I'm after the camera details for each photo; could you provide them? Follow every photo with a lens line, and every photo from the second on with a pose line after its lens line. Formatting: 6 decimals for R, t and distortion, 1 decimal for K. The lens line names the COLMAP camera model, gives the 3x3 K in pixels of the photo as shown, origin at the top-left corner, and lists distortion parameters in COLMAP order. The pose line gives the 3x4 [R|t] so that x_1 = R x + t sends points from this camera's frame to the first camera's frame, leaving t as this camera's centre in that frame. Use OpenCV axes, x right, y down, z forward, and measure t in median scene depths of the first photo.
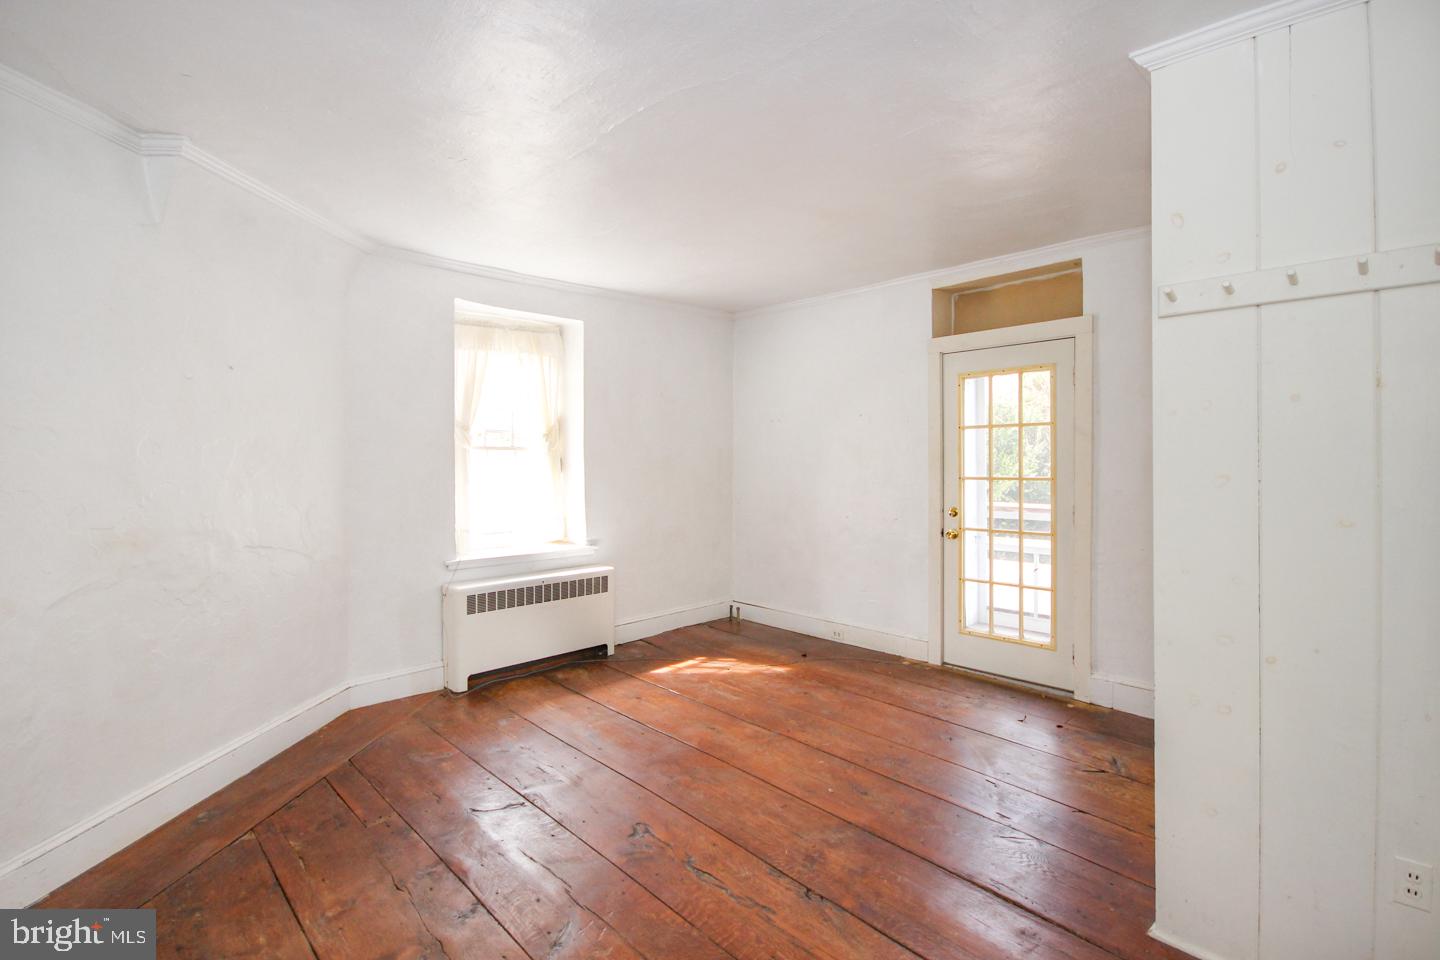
lens RADIAL K [[671.3, 0, 706.5], [0, 671.3, 458.4], [0, 0, 1]] dist [-0.002102, 0.000098]
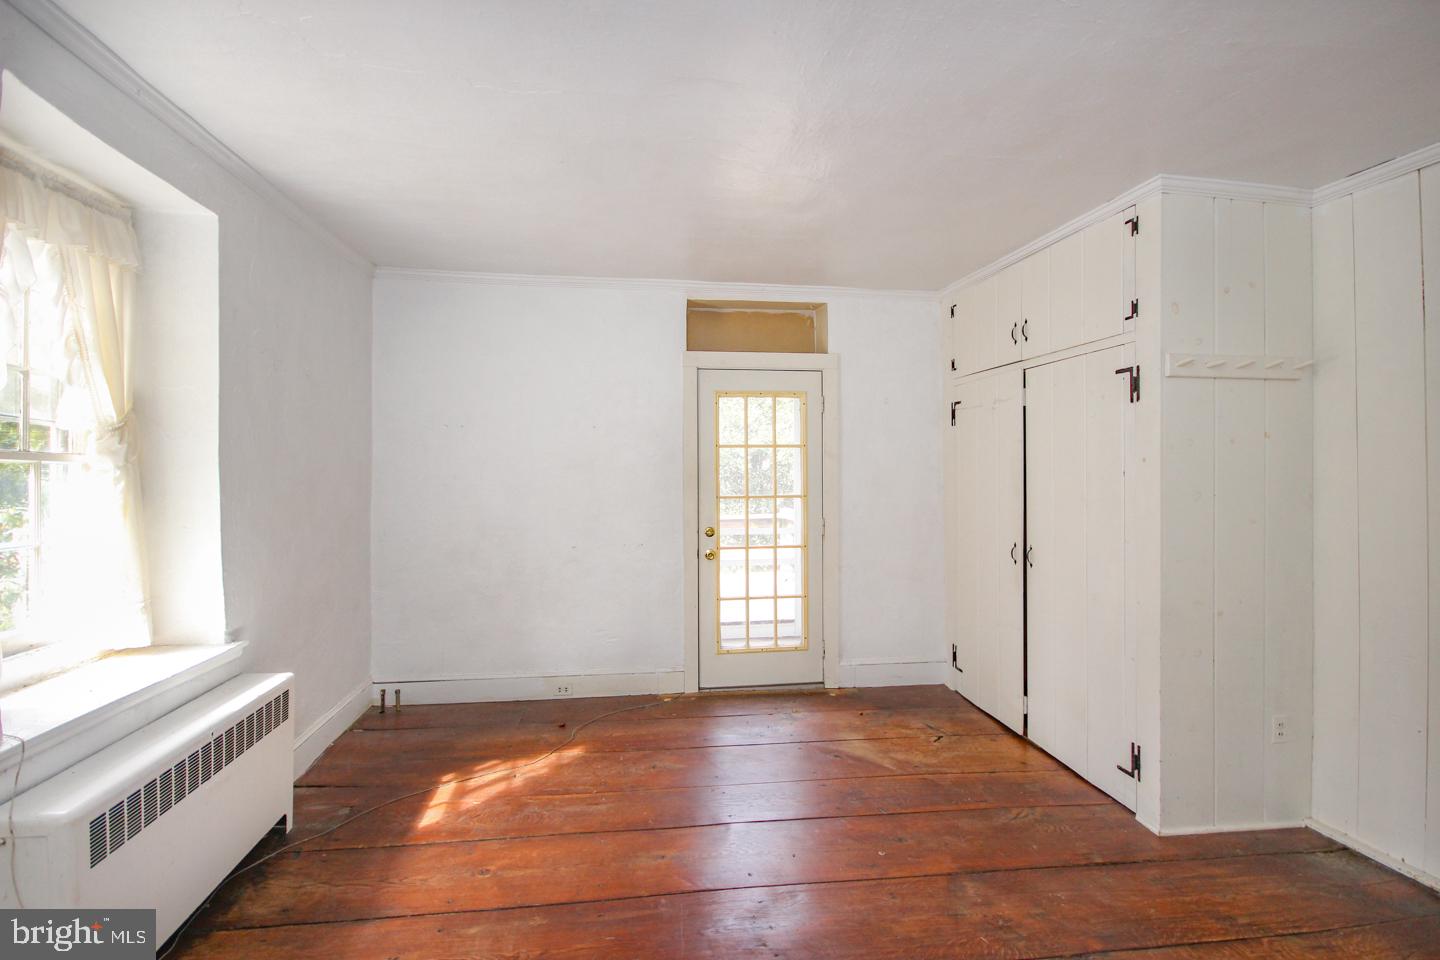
lens RADIAL K [[671.3, 0, 714.9], [0, 671.3, 471.8], [0, 0, 1]] dist [-0.002102, 0.000098]
pose [[0.582127, 0.004602, 0.813085, -0.428514], [-0.002689, 0.999989, -0.003735, -0.004278], [-0.813093, -0.000012, 0.582133, 0.425902]]
